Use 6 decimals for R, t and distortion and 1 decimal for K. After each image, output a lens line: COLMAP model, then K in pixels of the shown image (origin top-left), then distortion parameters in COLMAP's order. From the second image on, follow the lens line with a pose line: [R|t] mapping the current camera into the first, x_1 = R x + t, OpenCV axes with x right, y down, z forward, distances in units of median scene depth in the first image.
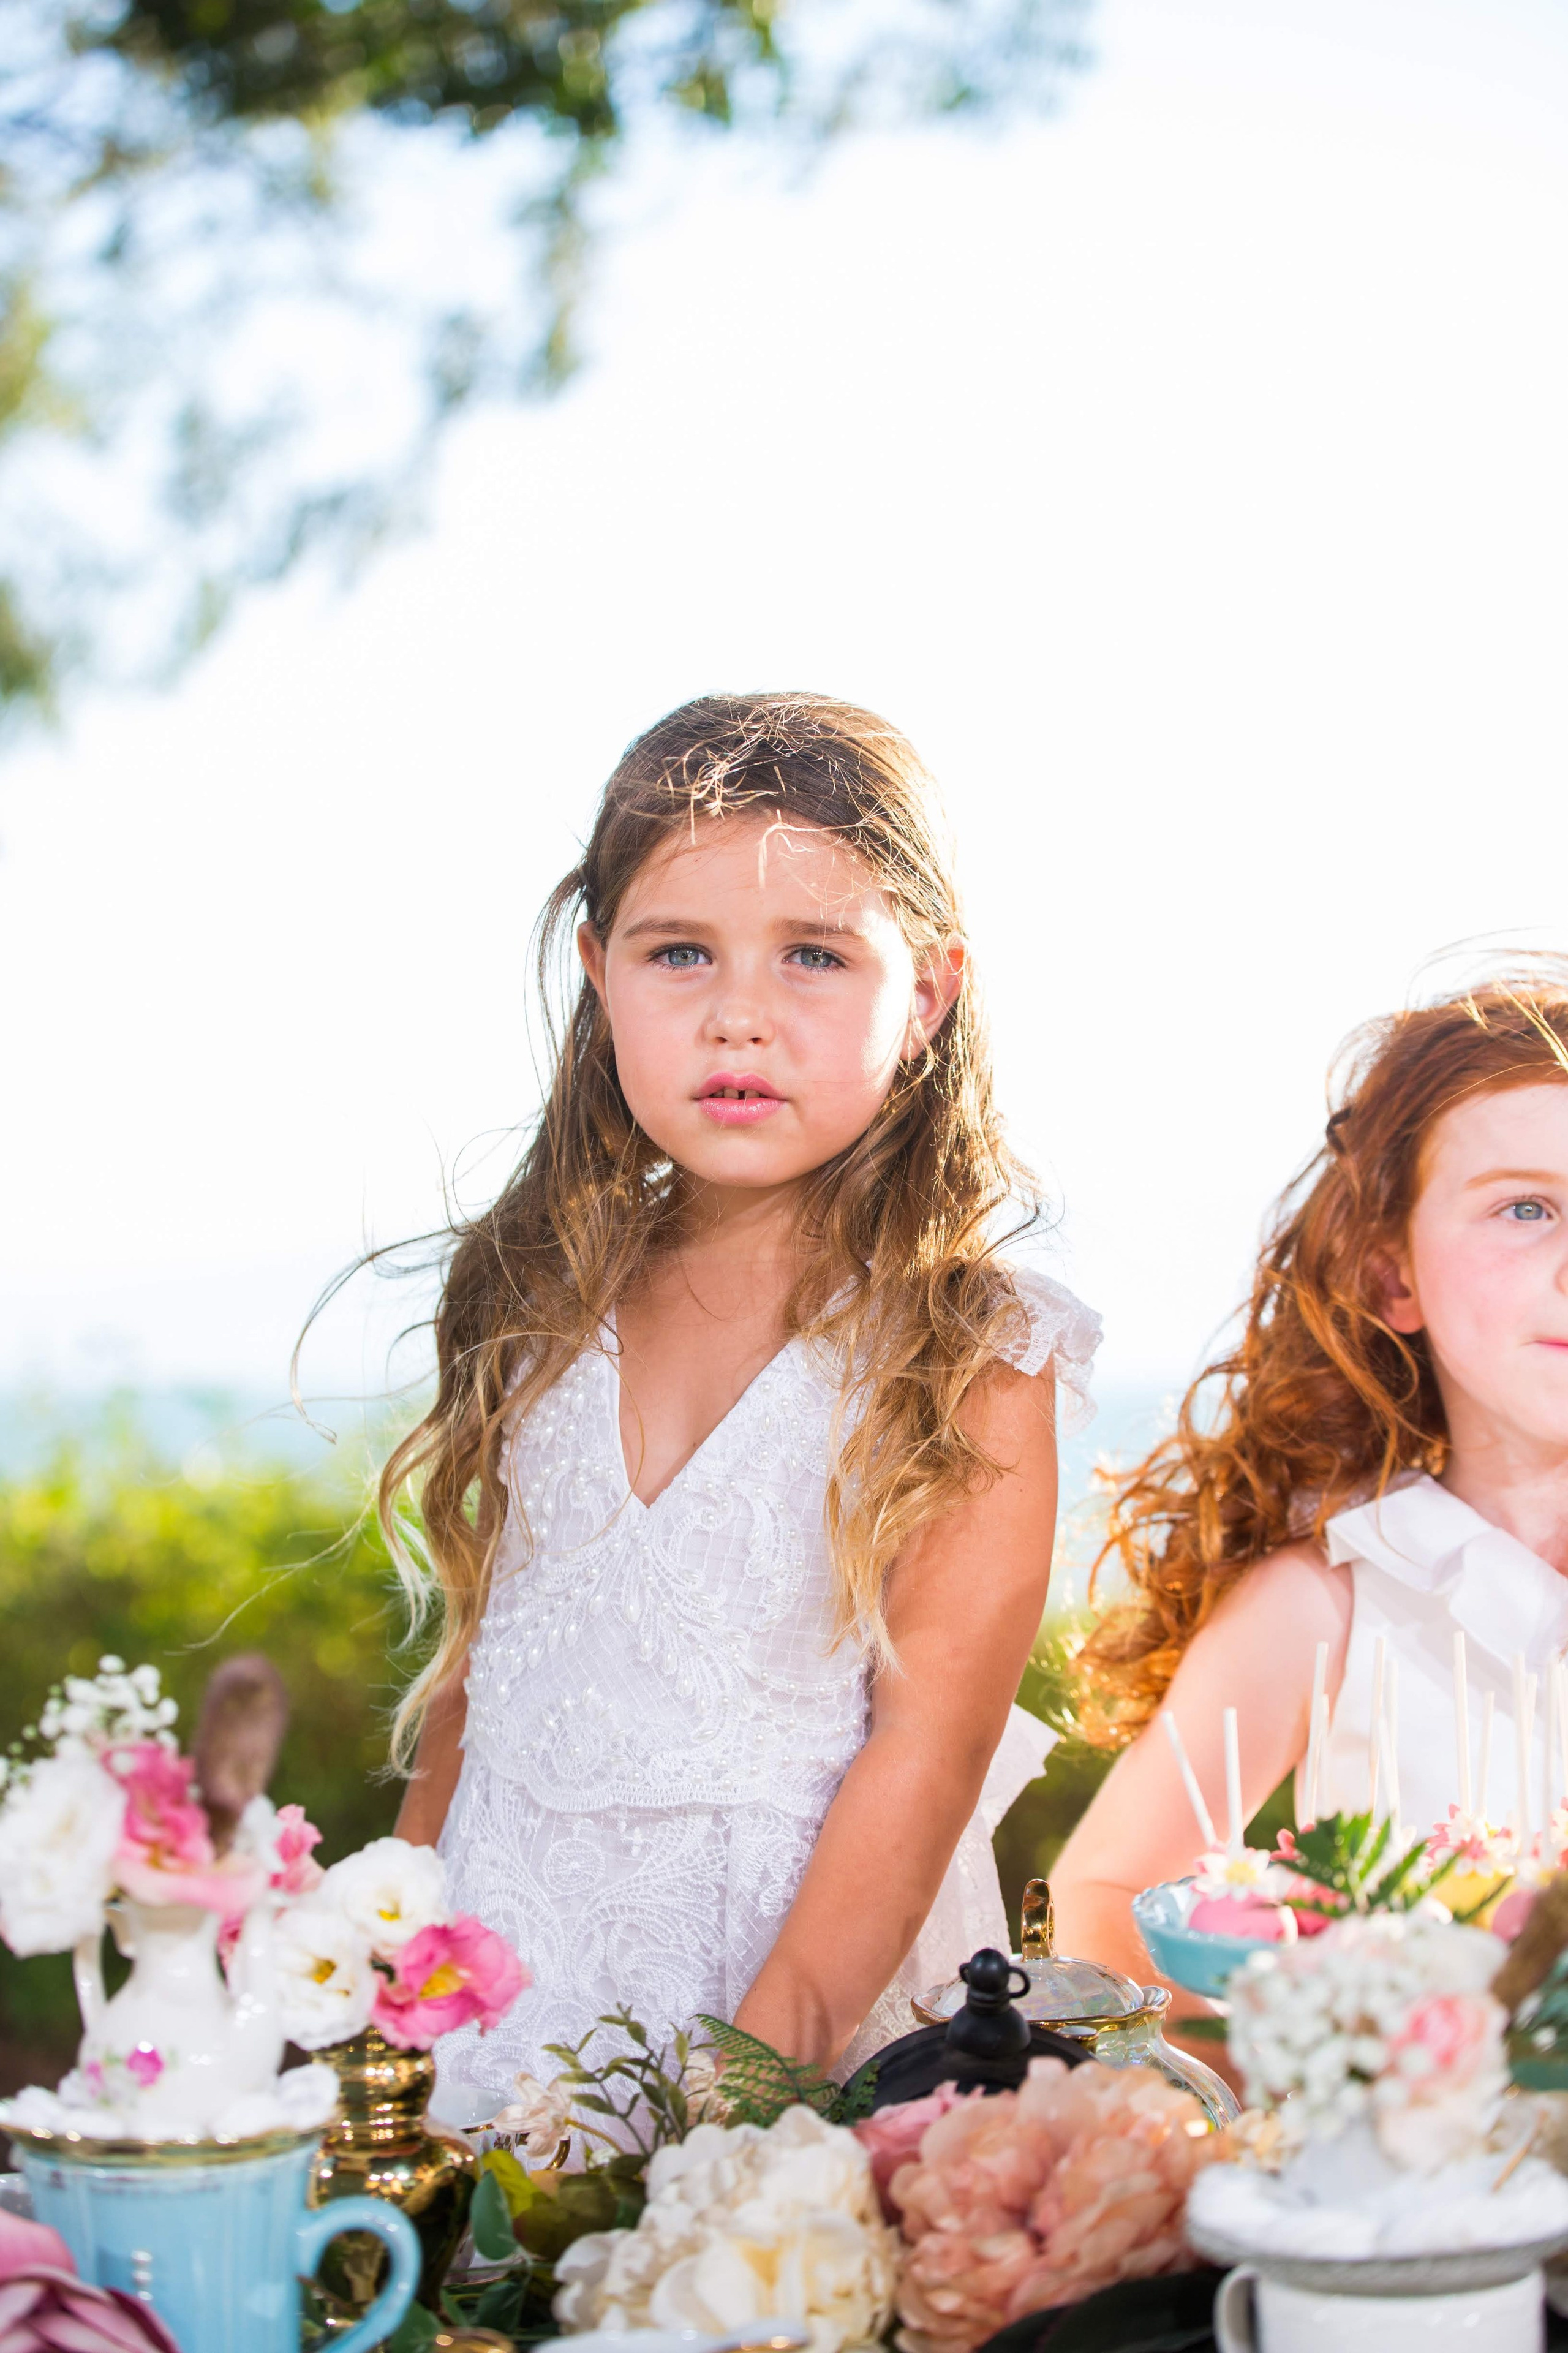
lens RADIAL K [[4543.3, 0, 800.9], [0, 4543.3, 1171.5], [0, 0, 1]] dist [-0.072638, 0.000000]
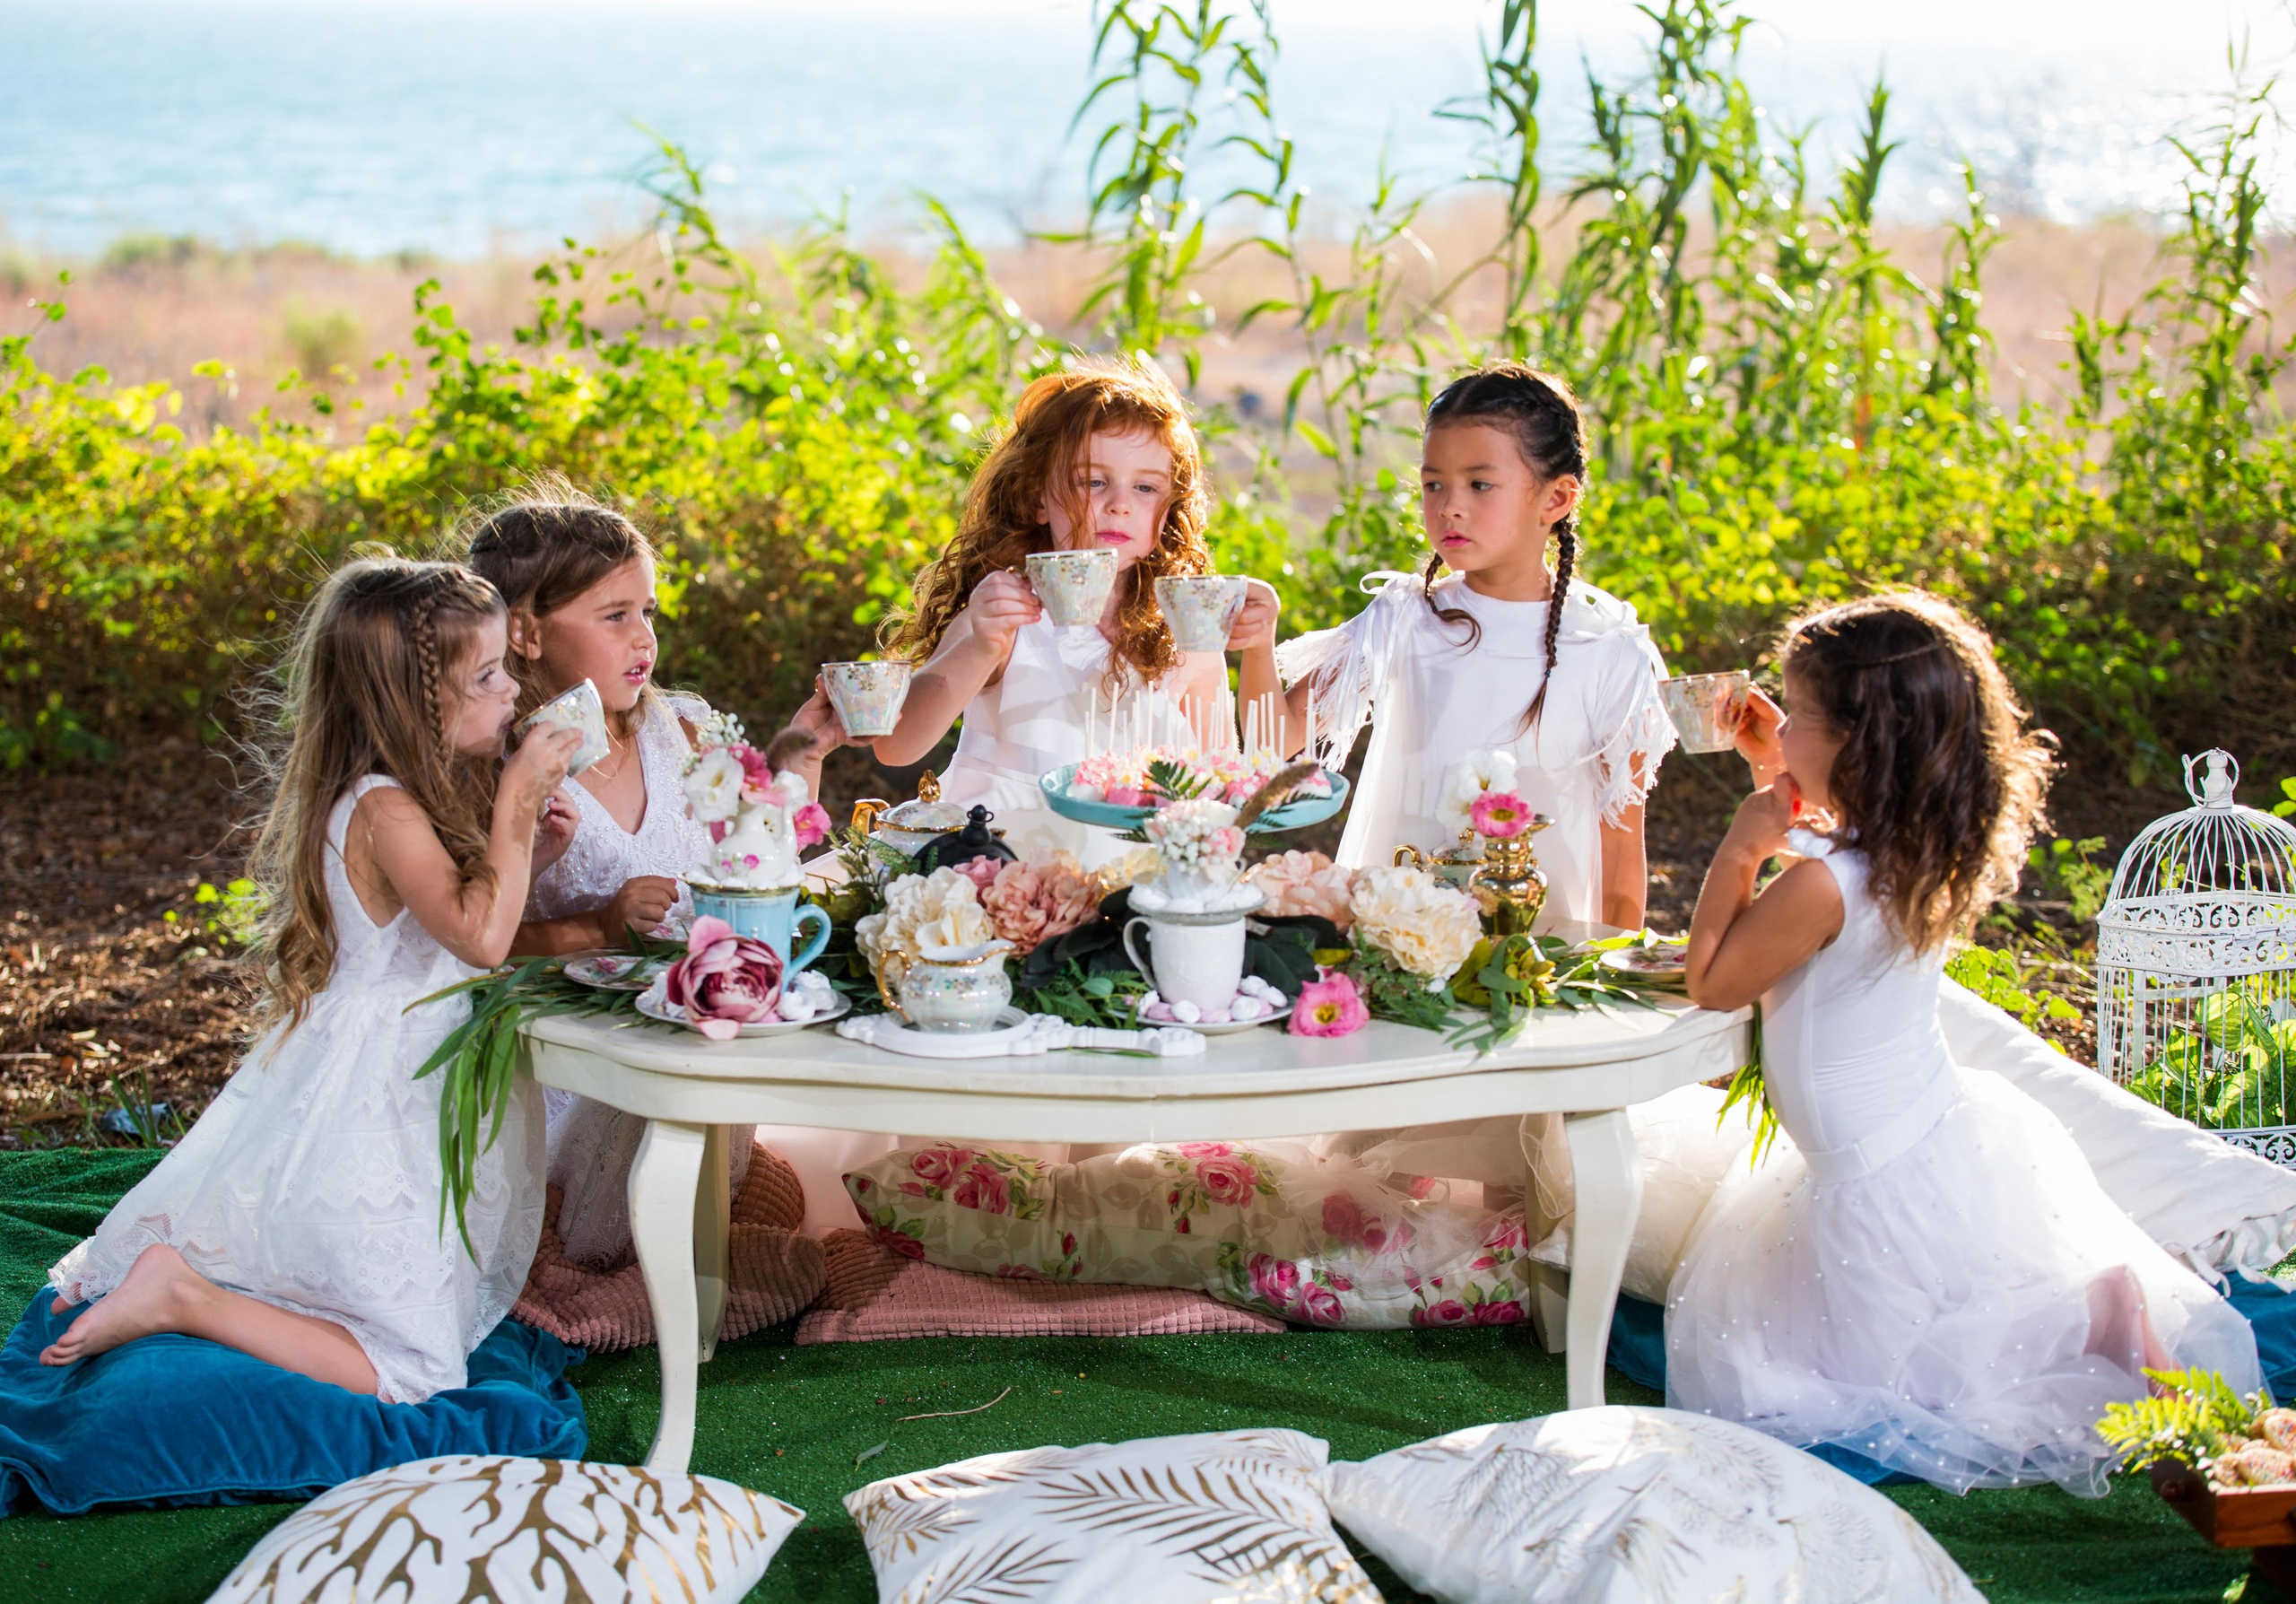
lens RADIAL K [[4744.3, 0, 1037.9], [0, 4744.3, 827.4], [0, 0, 1]] dist [-0.084580, 0.000000]
pose [[0.936839, -0.029169, 0.348543, -0.986631], [-0.044790, 0.978306, 0.202264, -0.415248], [-0.346882, -0.205100, 0.915209, -1.701896]]
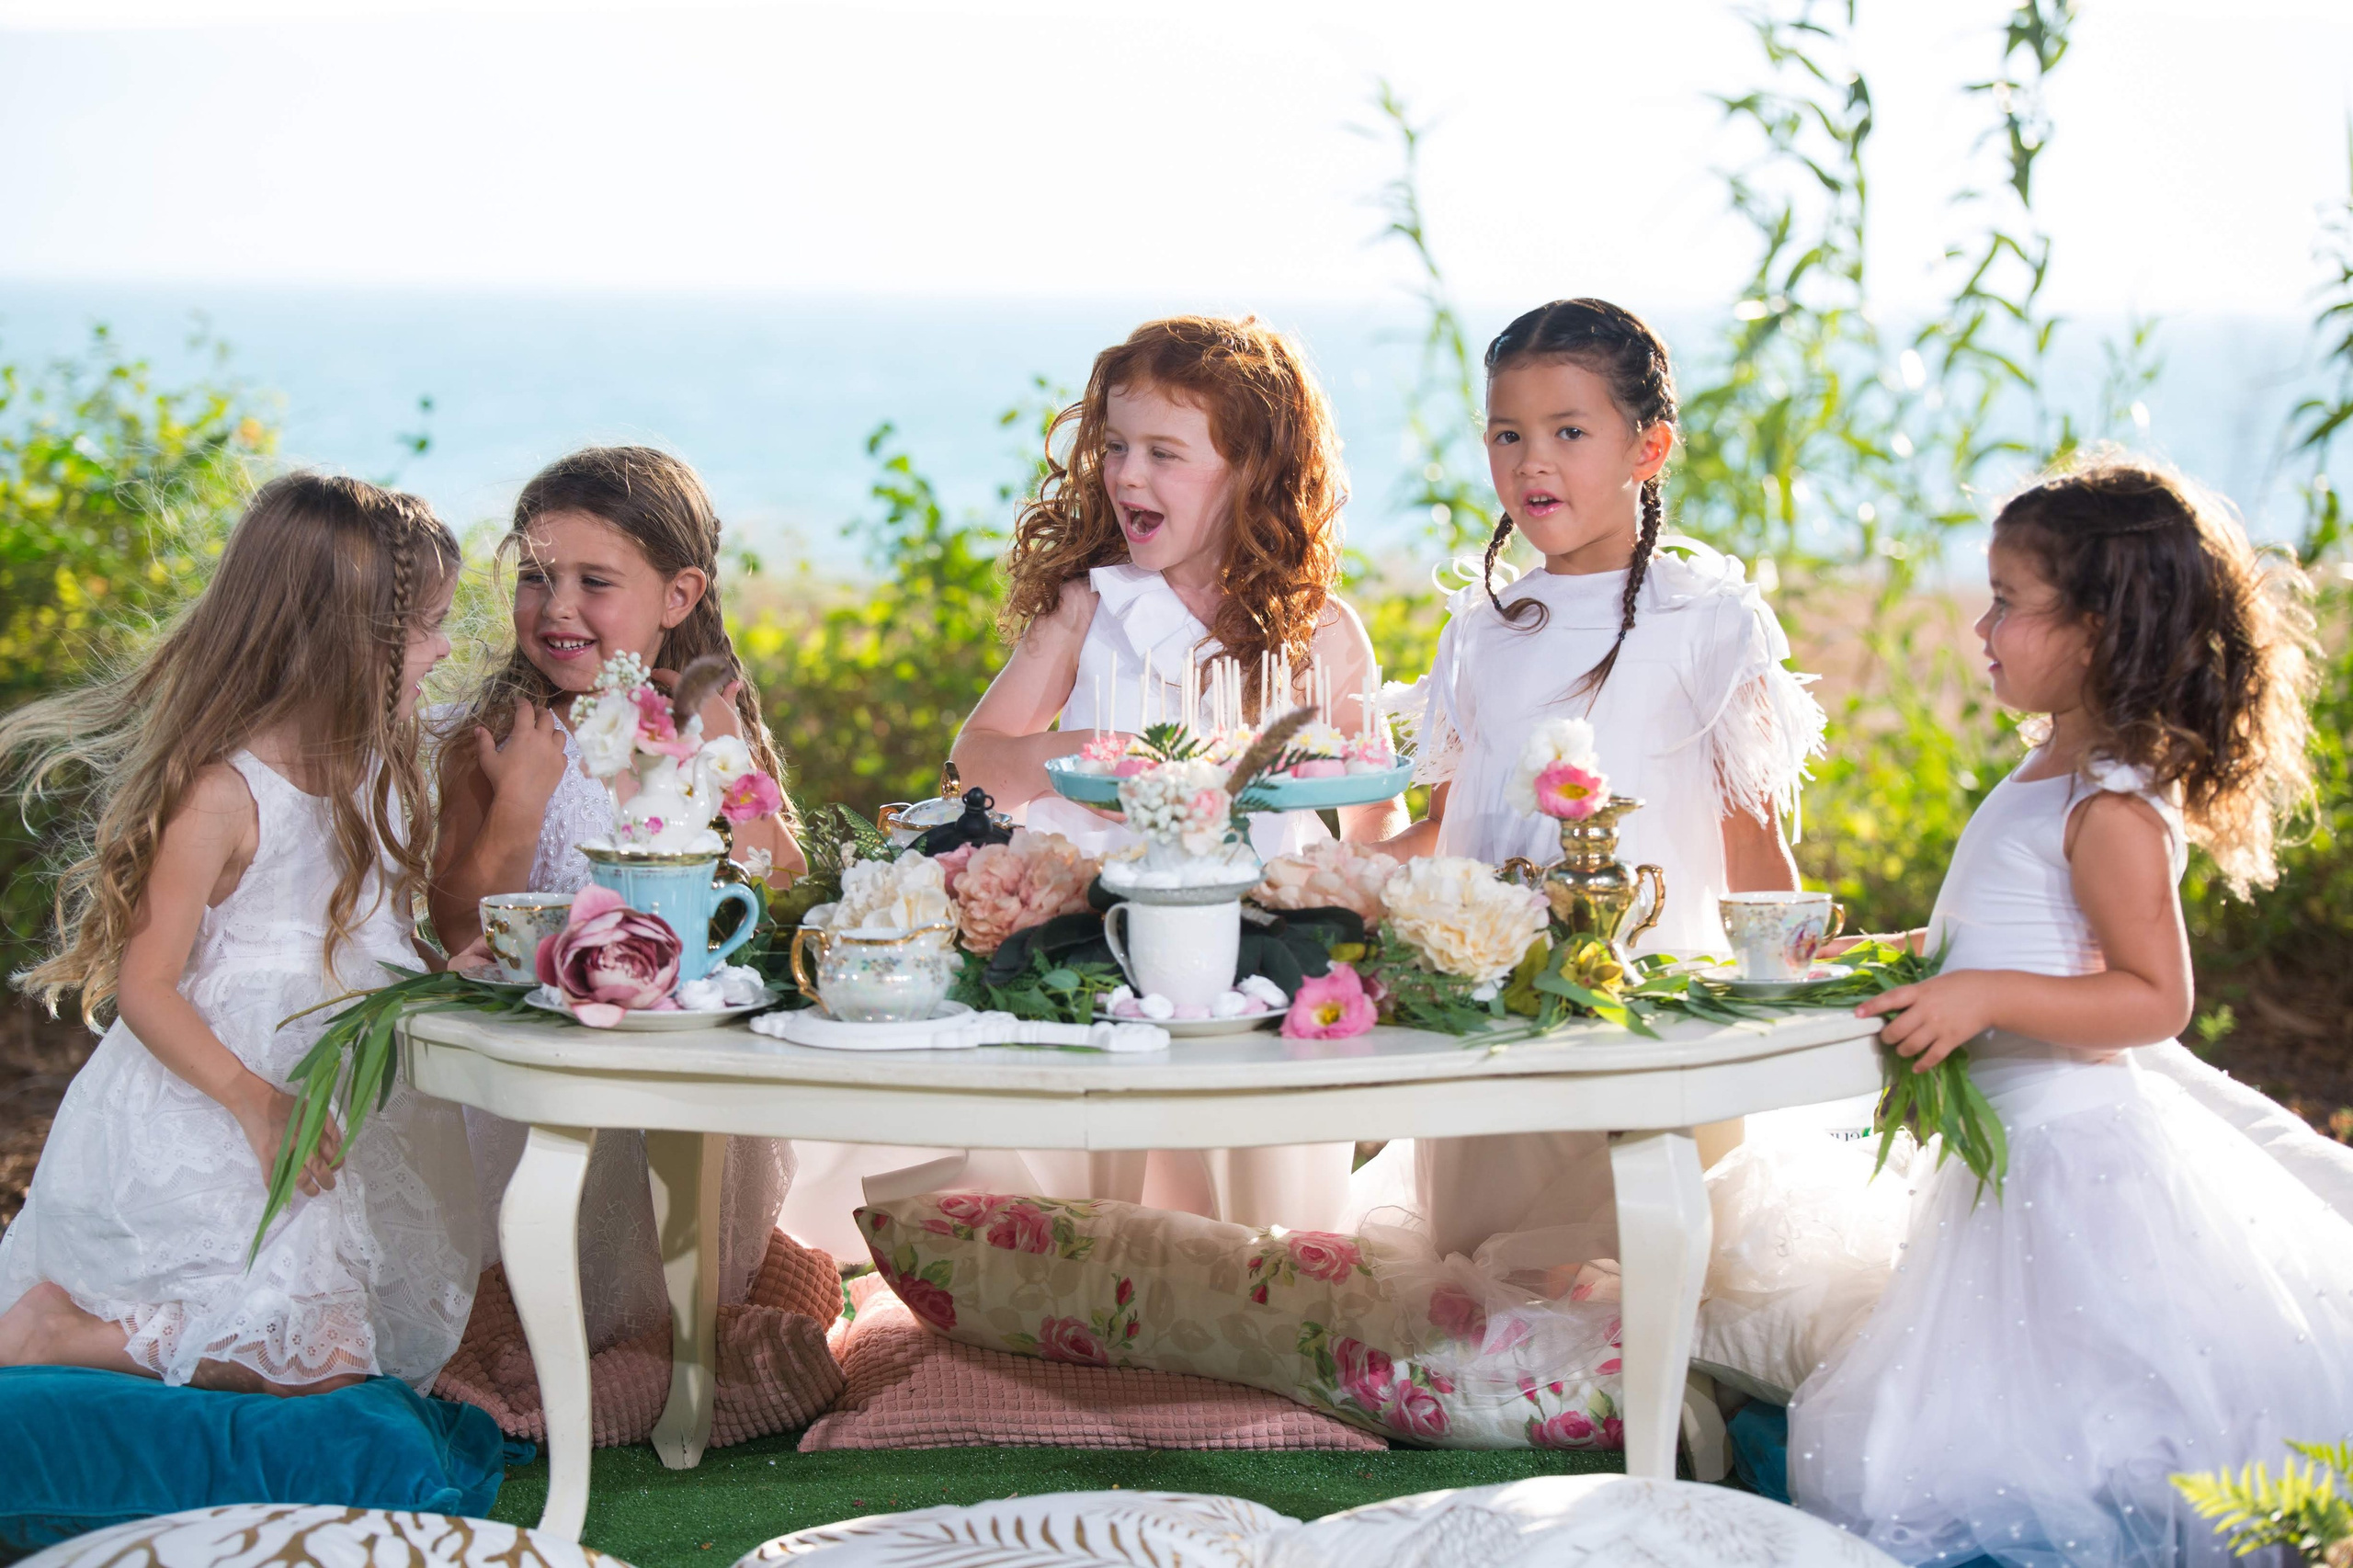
lens RADIAL K [[5867.6, 0, 1191.6], [0, 5867.6, 848.2], [0, 0, 1]] dist [0.090853, 0.000000]
pose [[0.977640, 0.003756, 0.210253, -0.511004], [-0.032824, 0.990311, 0.134931, -0.210316], [-0.207709, -0.138815, 0.968291, -2.004811]]
